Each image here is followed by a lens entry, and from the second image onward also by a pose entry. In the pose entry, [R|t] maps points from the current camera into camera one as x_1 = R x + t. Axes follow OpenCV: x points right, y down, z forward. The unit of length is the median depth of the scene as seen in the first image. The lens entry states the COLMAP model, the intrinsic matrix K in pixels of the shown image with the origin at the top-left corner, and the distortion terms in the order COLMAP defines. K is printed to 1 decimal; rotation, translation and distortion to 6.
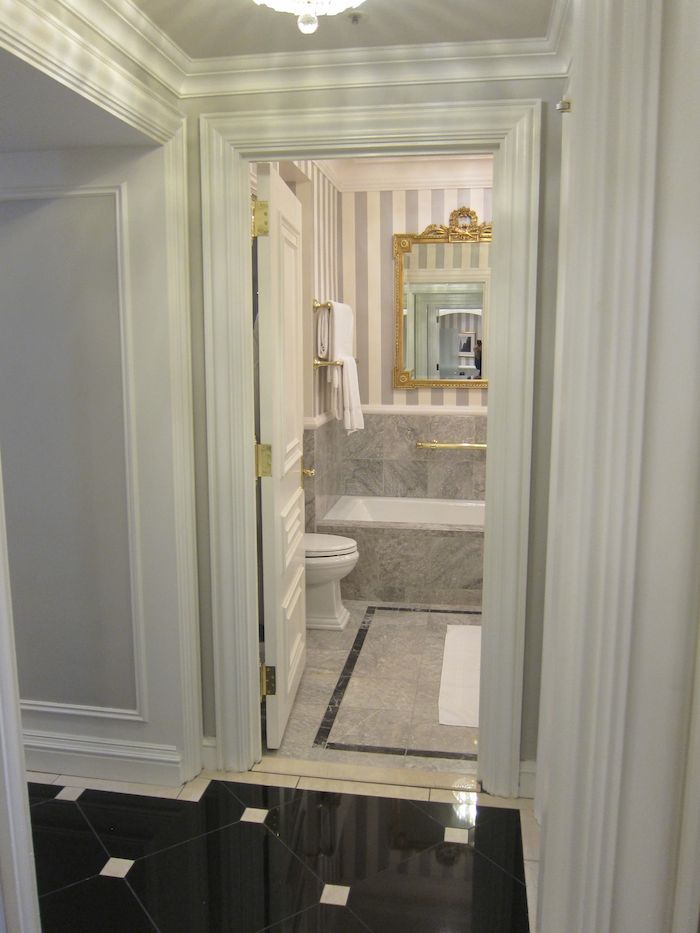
lens RADIAL K [[772.5, 0, 353.0], [0, 772.5, 466.4], [0, 0, 1]] dist [-0.070175, 0.020154]
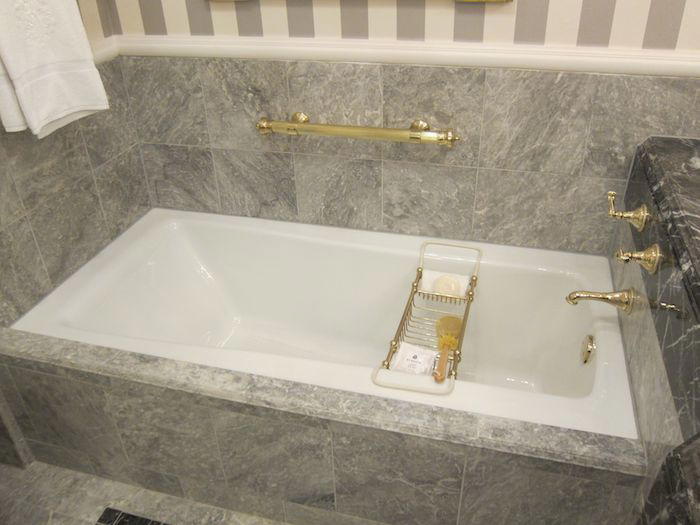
lens RADIAL K [[579.6, 0, 350.0], [0, 579.6, 264.2], [0, 0, 1]] dist [-0.070175, 0.020154]
pose [[0.993325, 0.036355, -0.109470, 0.177115], [0.008738, 0.922589, 0.385685, -0.084738], [0.115017, -0.384067, 0.916113, 0.639030]]
